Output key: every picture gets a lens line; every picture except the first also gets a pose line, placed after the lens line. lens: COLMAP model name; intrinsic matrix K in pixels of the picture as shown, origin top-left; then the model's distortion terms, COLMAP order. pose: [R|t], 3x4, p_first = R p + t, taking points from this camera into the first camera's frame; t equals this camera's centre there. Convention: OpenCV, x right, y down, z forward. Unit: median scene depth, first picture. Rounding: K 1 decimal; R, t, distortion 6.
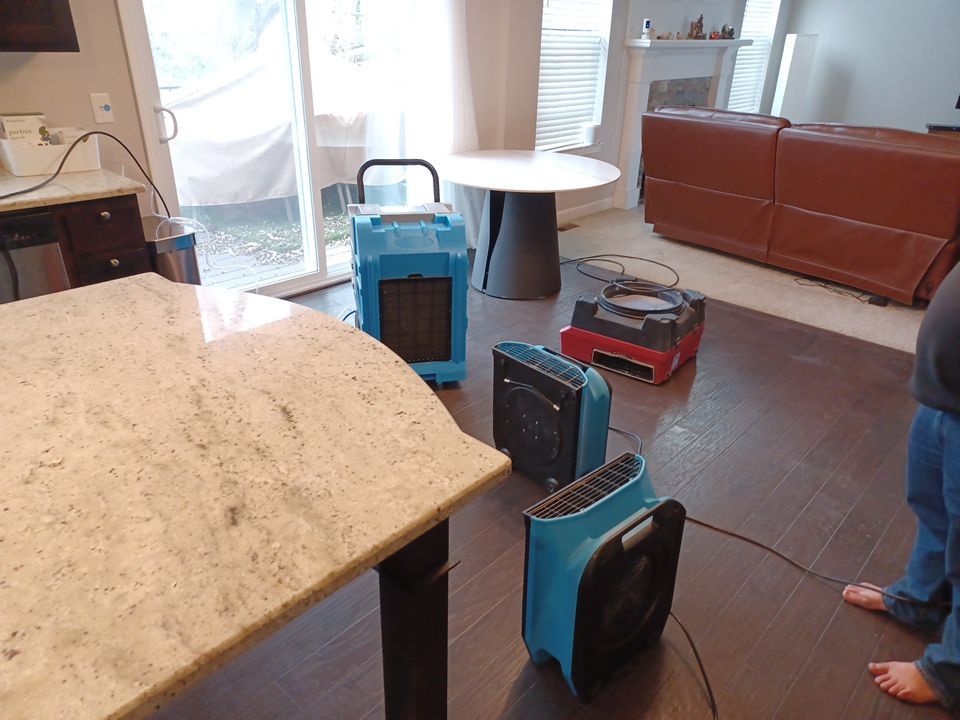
lens RADIAL K [[695.0, 0, 487.1], [0, 695.0, 368.2], [0, 0, 1]] dist [0.031507, -0.004722]
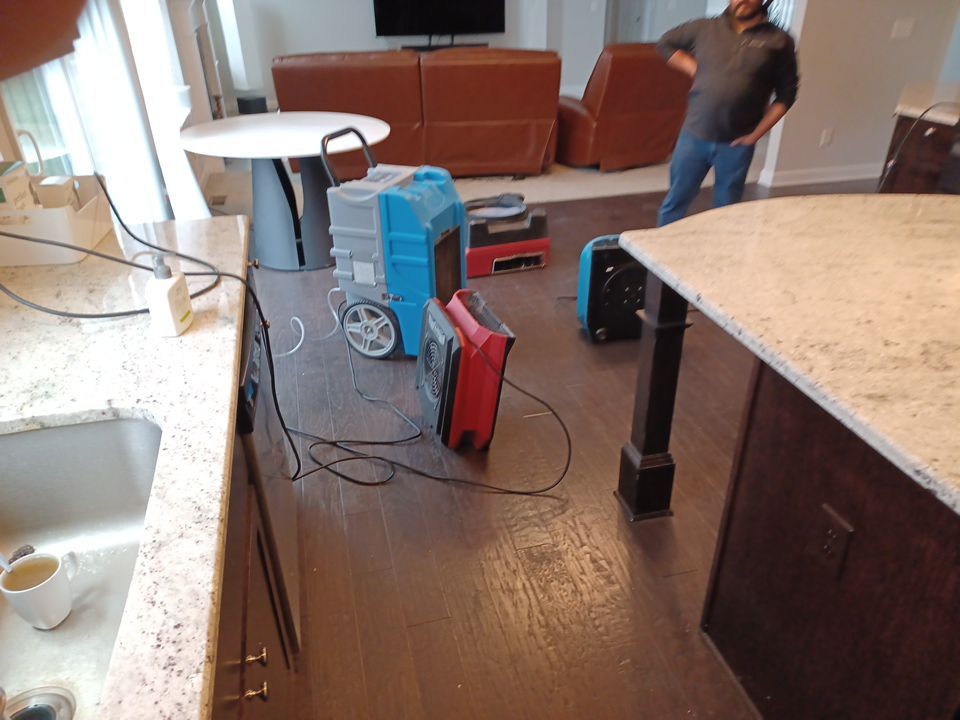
lens RADIAL K [[695.0, 0, 487.1], [0, 695.0, 368.2], [0, 0, 1]] dist [0.031507, -0.004722]
pose [[0.540598, -0.441114, 0.716360, -1.802470], [0.394595, 0.884987, 0.247171, -0.373660], [-0.743000, 0.149052, 0.652483, 0.638072]]
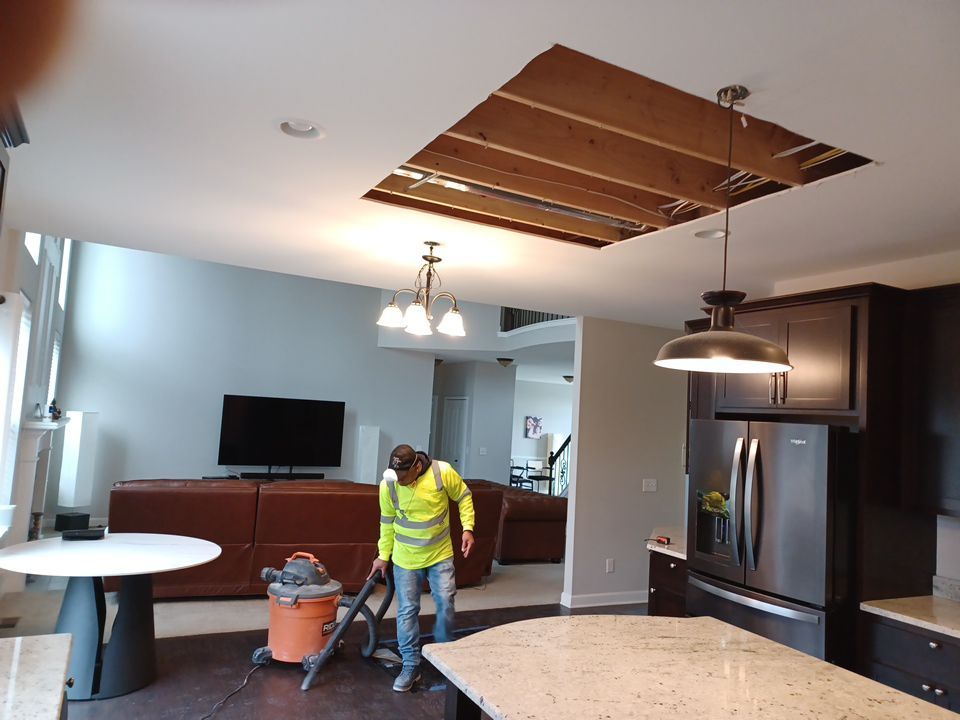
lens RADIAL K [[695.0, 0, 487.1], [0, 695.0, 368.2], [0, 0, 1]] dist [0.031507, -0.004722]
pose [[0.341623, 0.063567, 0.937685, -2.066399], [0.372892, 0.906652, -0.197317, -0.375330], [-0.862697, 0.417063, 0.286029, 0.441282]]
